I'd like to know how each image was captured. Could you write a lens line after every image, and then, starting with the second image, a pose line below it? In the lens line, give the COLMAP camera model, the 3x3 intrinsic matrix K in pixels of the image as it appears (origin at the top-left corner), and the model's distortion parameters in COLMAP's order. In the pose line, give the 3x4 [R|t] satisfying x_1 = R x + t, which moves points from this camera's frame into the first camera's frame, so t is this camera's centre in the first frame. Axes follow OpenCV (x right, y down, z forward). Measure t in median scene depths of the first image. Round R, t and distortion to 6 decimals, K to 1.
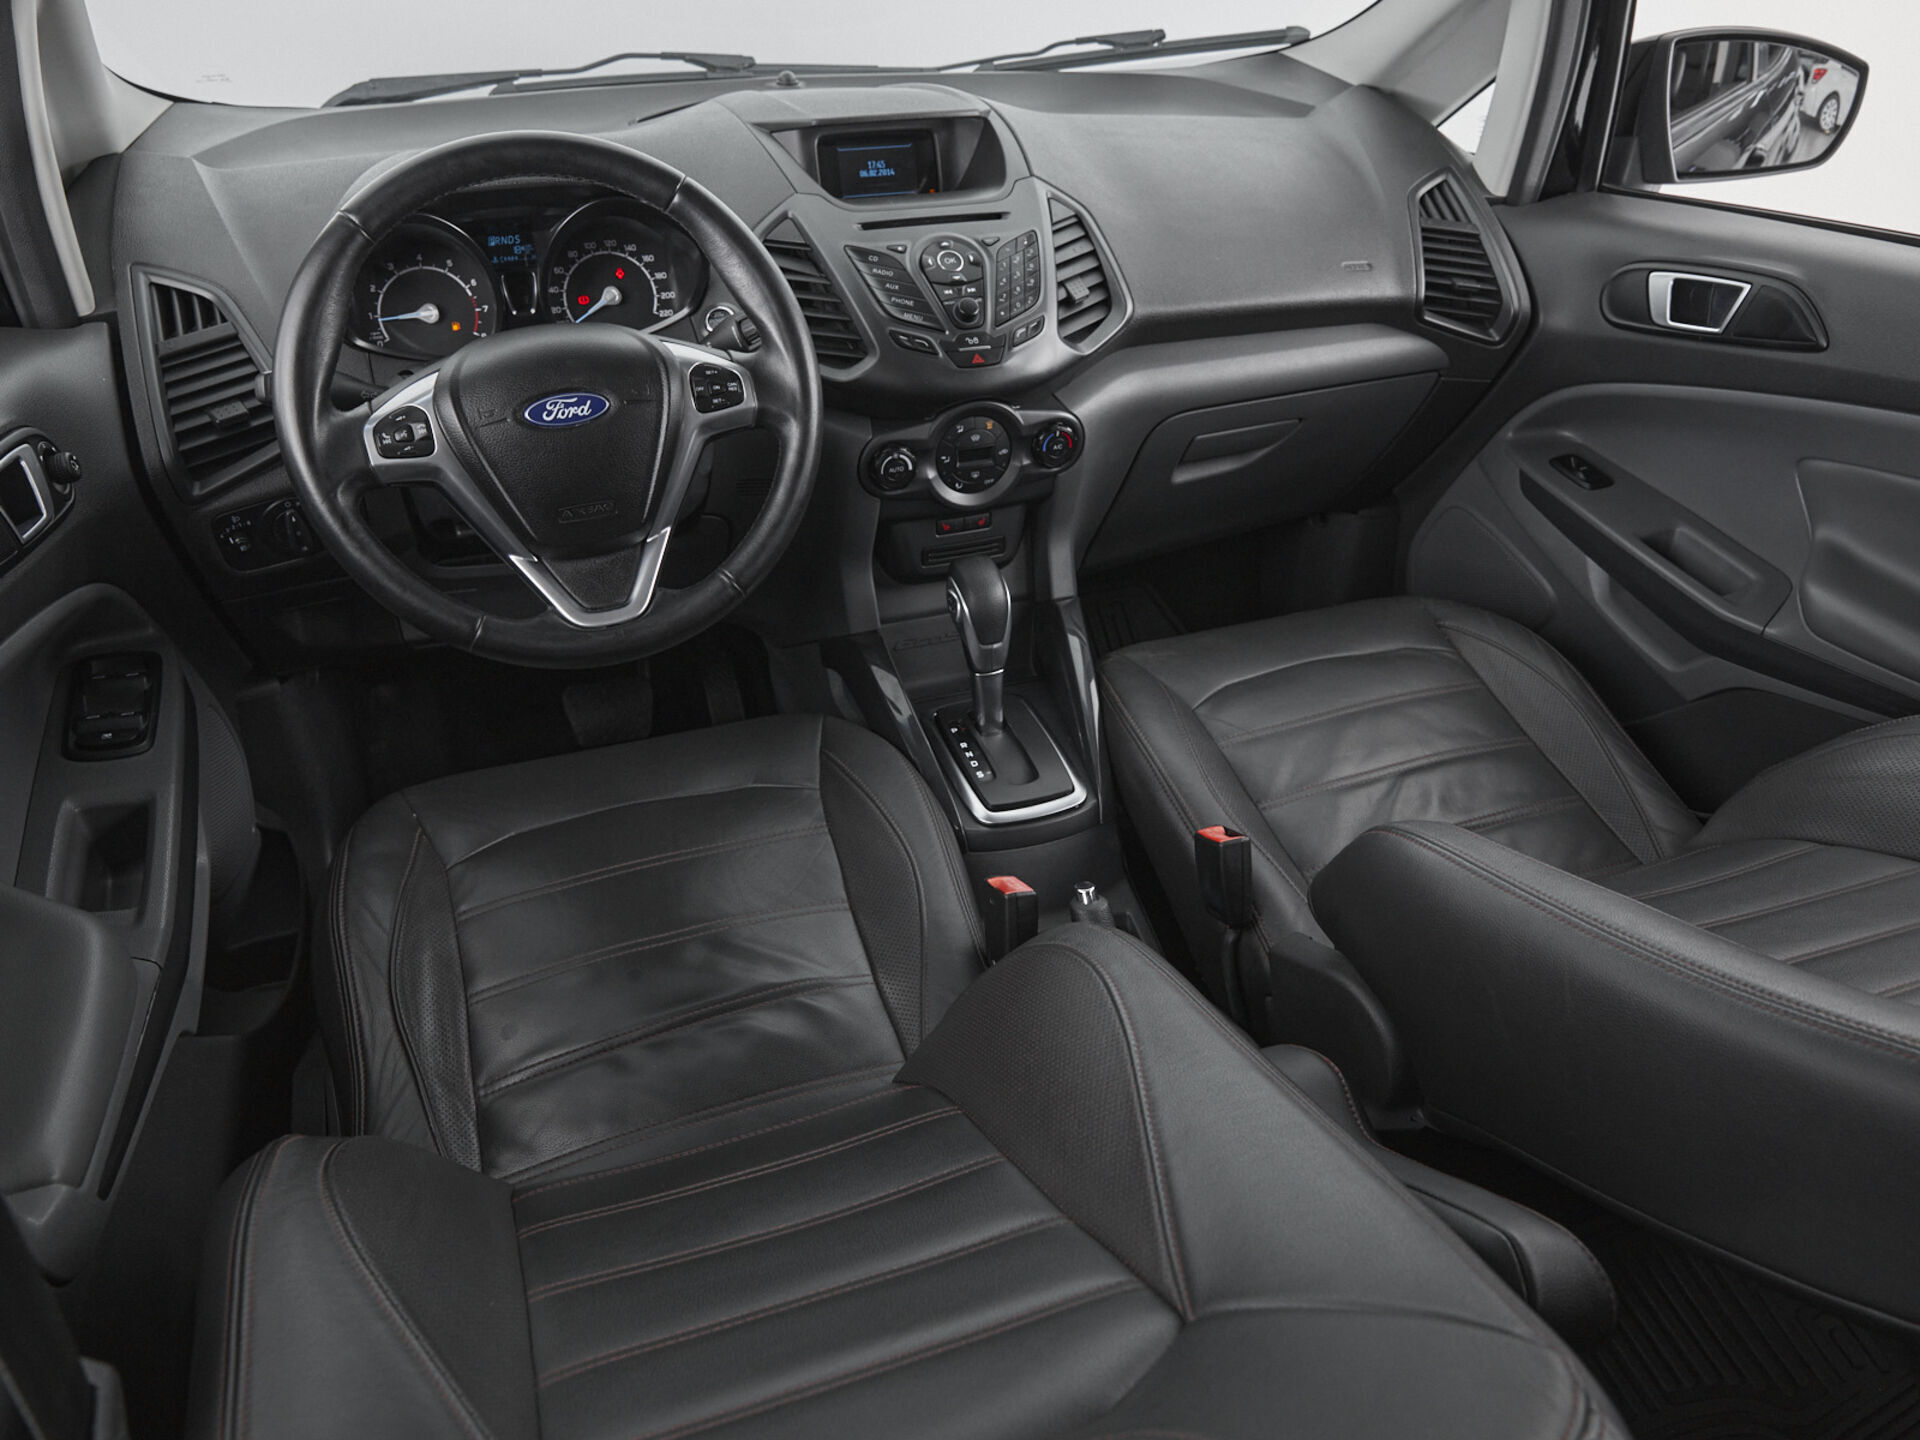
lens RADIAL K [[1455.9, 0, 964.9], [0, 1455.9, 714.4], [0, 0, 1]] dist [-0.004932, 0.001387]
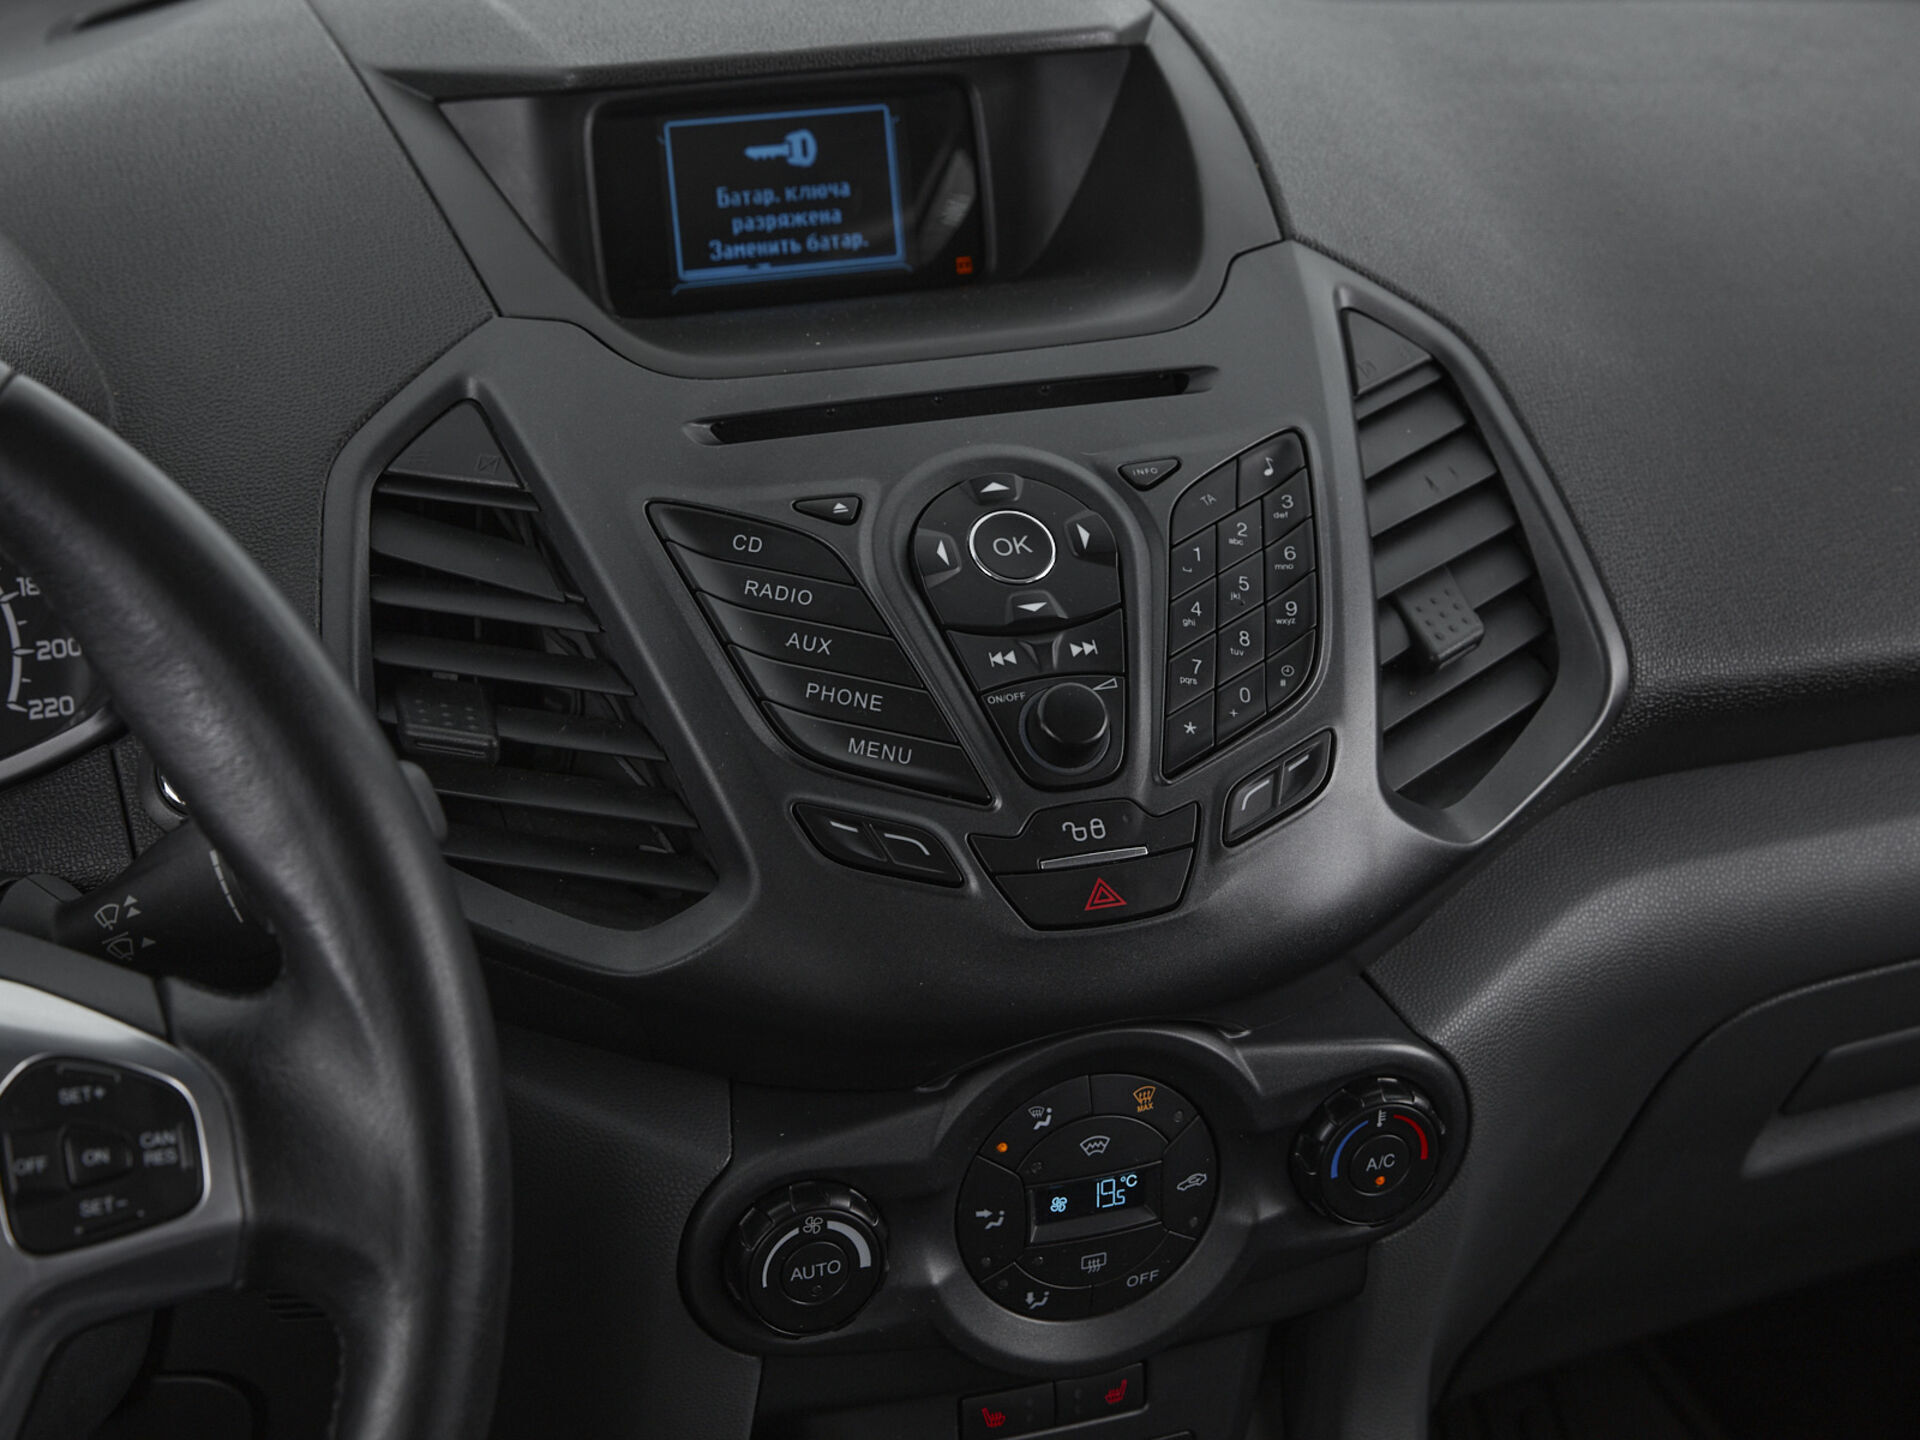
lens RADIAL K [[3467.0, 0, 960.0], [0, 3467.0, 720.0], [0, 0, 1]] dist [-0.048249, -0.055801]
pose [[0.999298, 0.006144, -0.036949, 0.005435], [-0.011188, 0.990383, -0.137898, -0.178306], [0.035747, 0.138214, 0.989757, 0.311318]]
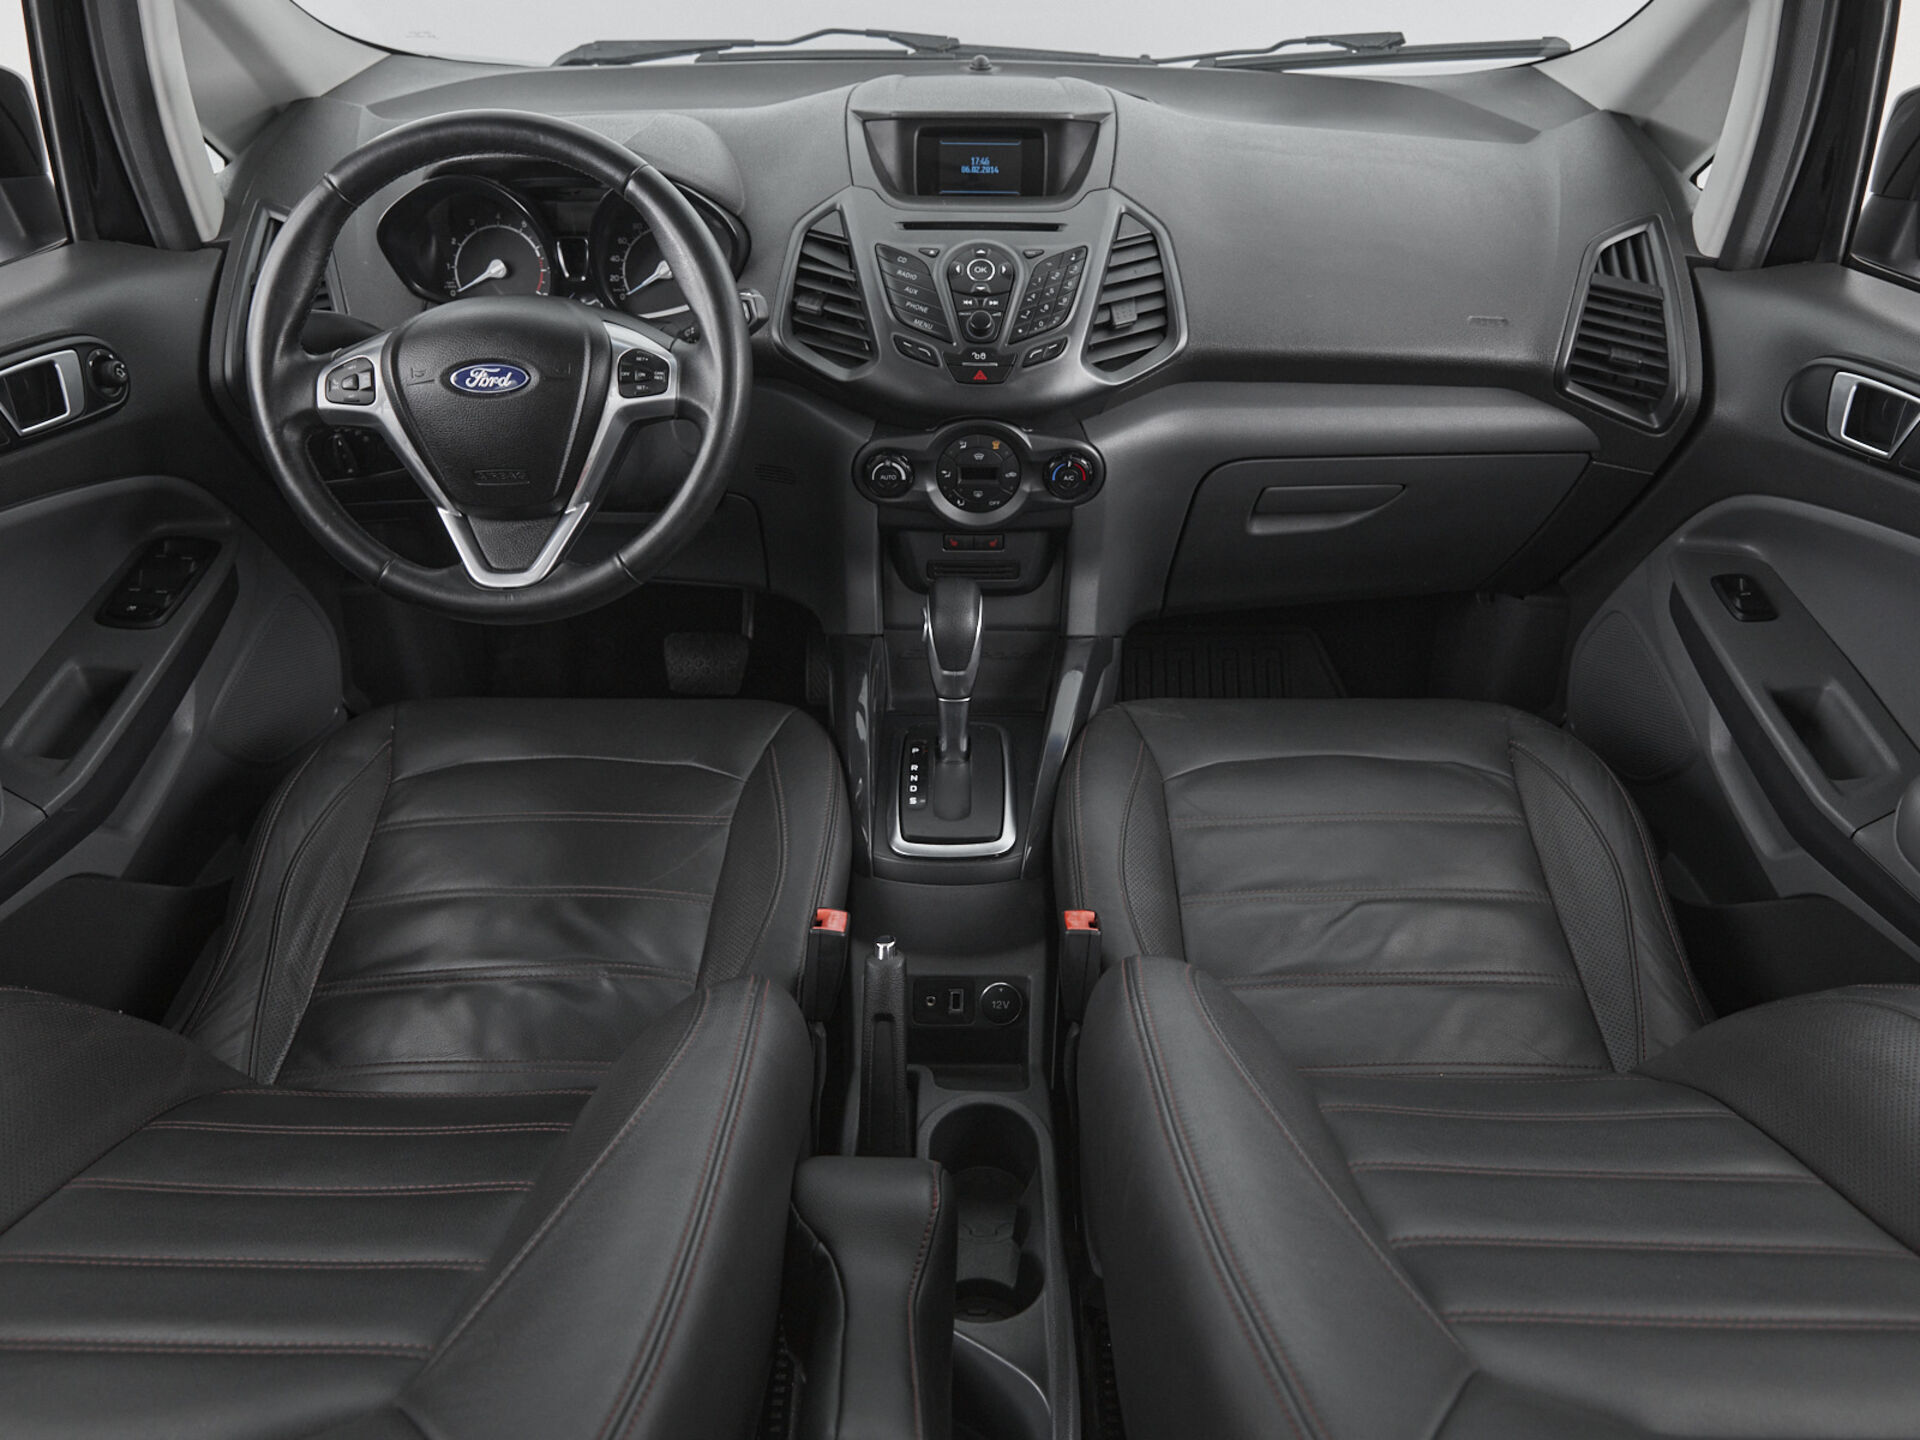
lens RADIAL K [[1462.0, 0, 951.0], [0, 1462.0, 710.6], [0, 0, 1]] dist [-0.007948, 0.004863]
pose [[0.932699, 0.194696, -0.303590, 0.314782], [-0.188550, 0.980804, 0.049731, -0.070149], [0.307444, 0.010858, 0.951504, 0.080483]]
